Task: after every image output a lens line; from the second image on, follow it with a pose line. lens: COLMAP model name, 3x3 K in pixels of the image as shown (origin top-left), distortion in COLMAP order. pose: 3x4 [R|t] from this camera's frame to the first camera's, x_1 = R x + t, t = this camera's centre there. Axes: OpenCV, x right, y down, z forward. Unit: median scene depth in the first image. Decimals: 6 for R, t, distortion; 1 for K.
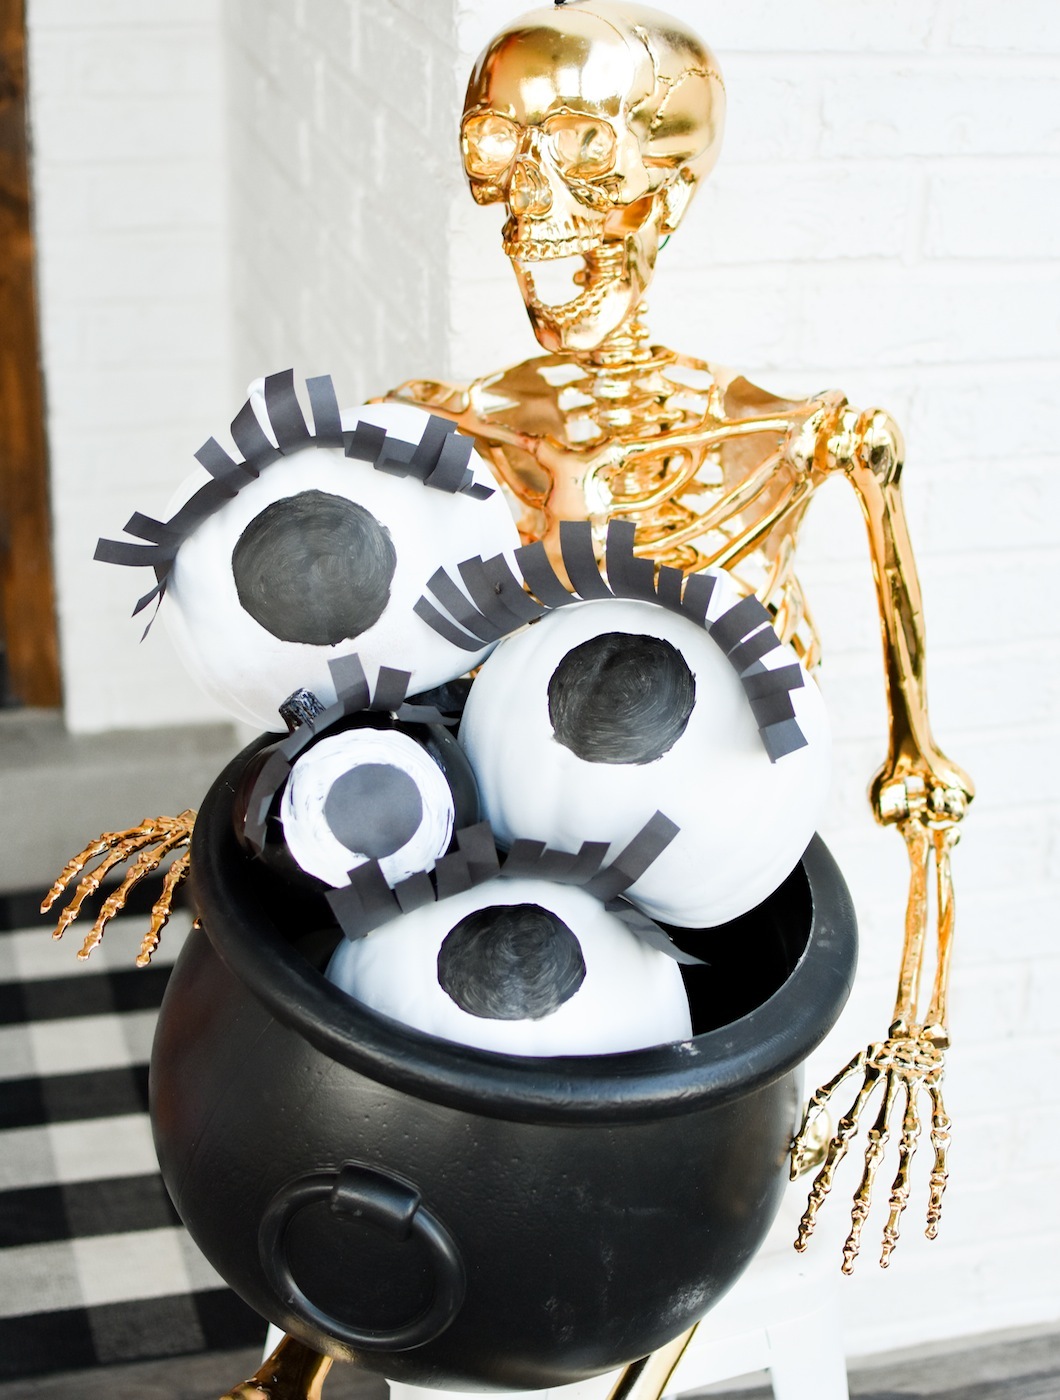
lens RADIAL K [[2379.5, 0, 557.6], [0, 2379.5, 703.5], [0, 0, 1]] dist [-0.215958, 0.094353]
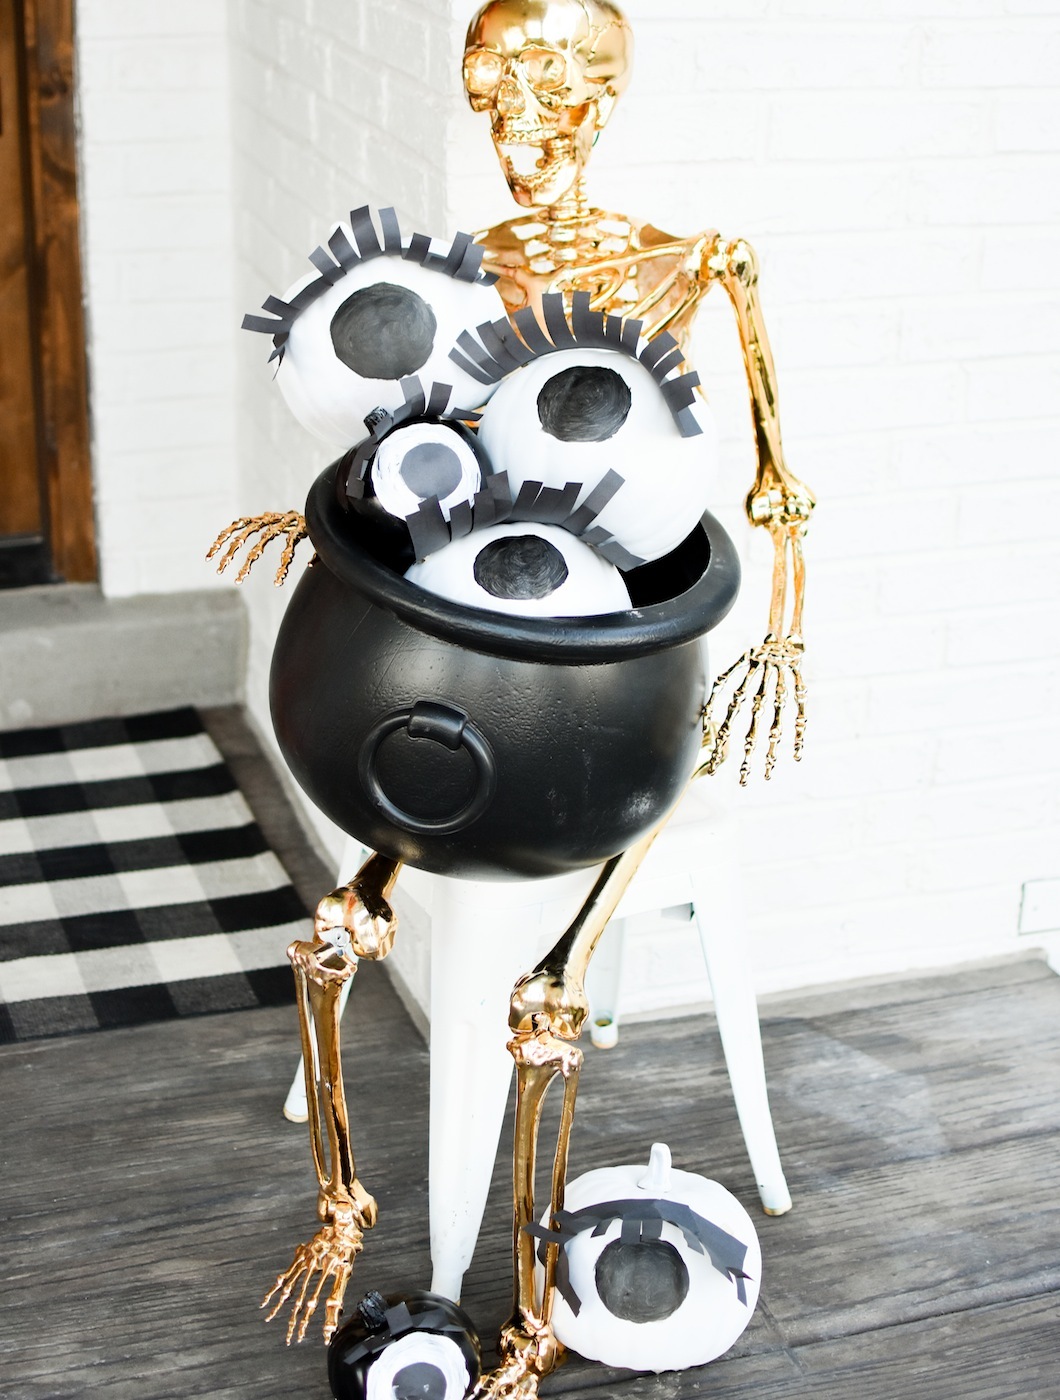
lens RADIAL K [[2632.0, 0, 530.0], [0, 2632.0, 700.0], [0, 0, 1]] dist [-0.258290, -0.024490]
pose [[0.998436, -0.026968, 0.048976, -0.093139], [0.030115, 0.997451, -0.064693, 0.285375], [-0.047107, 0.066067, 0.996703, -0.669936]]
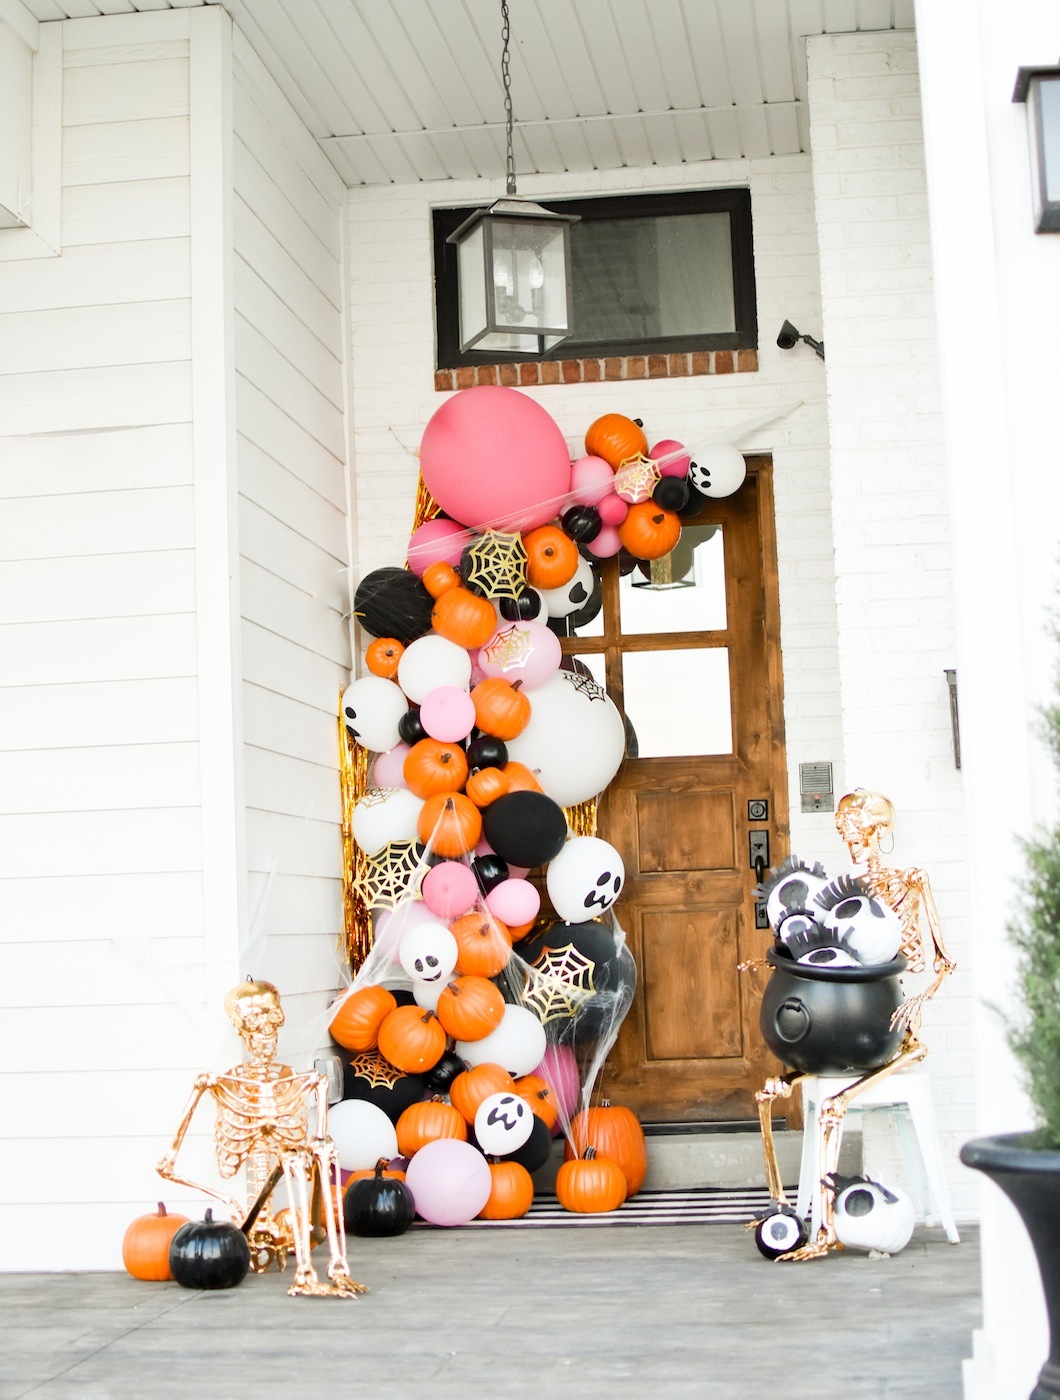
lens RADIAL K [[2379.5, 0, 557.6], [0, 2379.5, 703.5], [0, 0, 1]] dist [-0.215958, 0.094353]
pose [[0.923784, -0.097611, -0.370263, 1.279770], [-0.097440, 0.875207, -0.473834, 1.936023], [0.370308, 0.473799, 0.798991, -3.249211]]
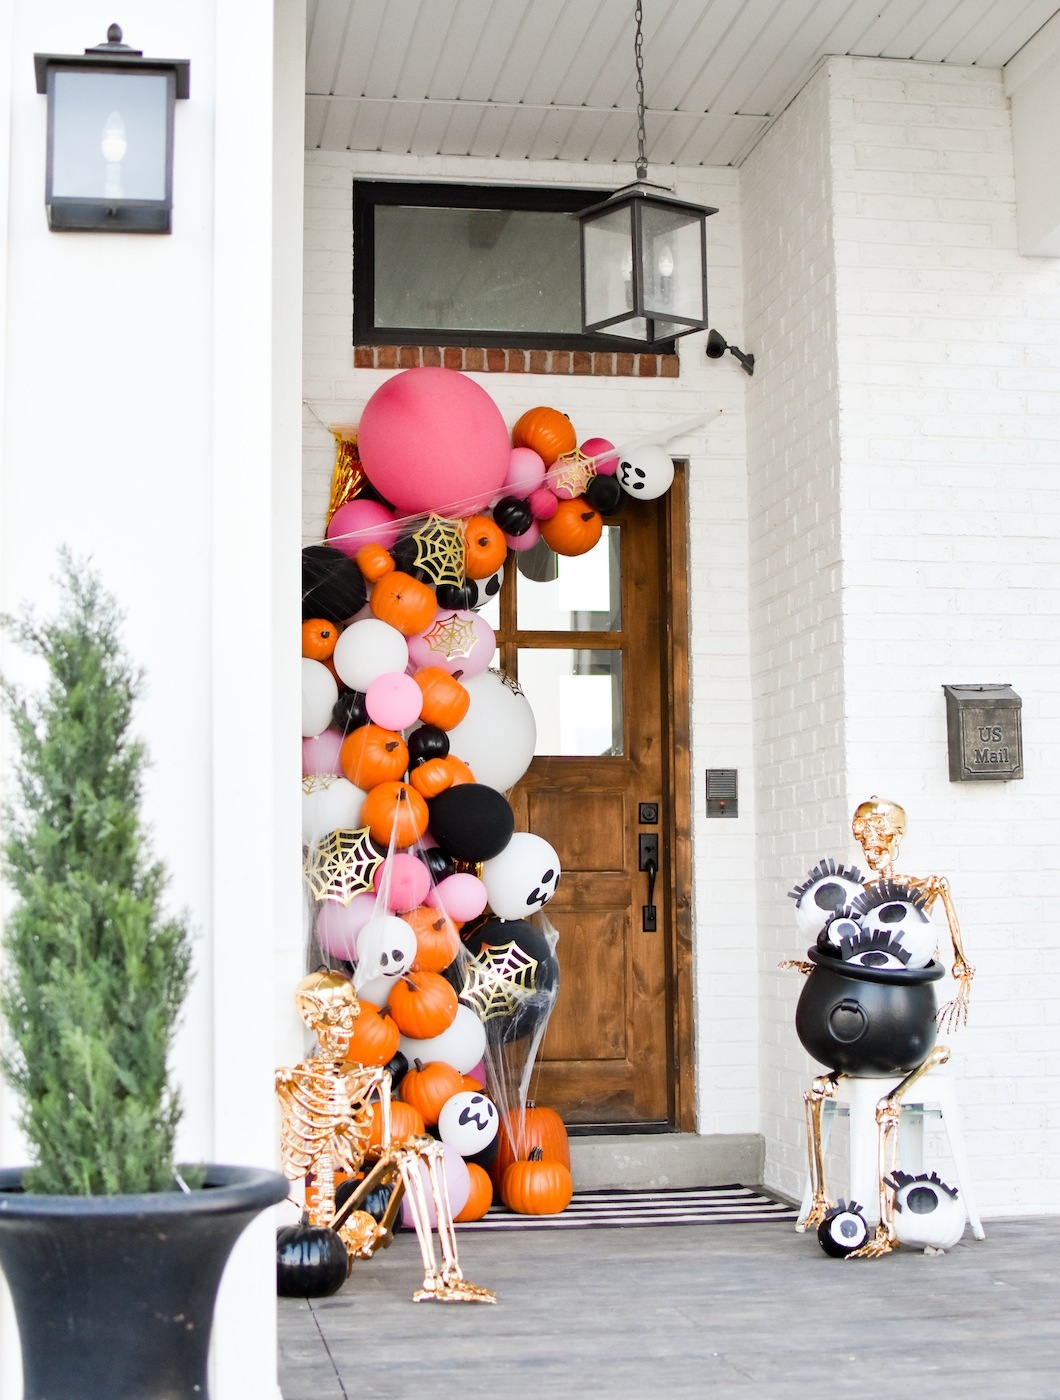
lens RADIAL K [[2379.5, 0, 557.6], [0, 2379.5, 703.5], [0, 0, 1]] dist [-0.215958, 0.094353]
pose [[0.994765, -0.046102, -0.091202, -0.194021], [-0.004763, 0.870573, -0.492017, 2.004070], [0.102081, 0.489876, 0.865795, -3.521538]]
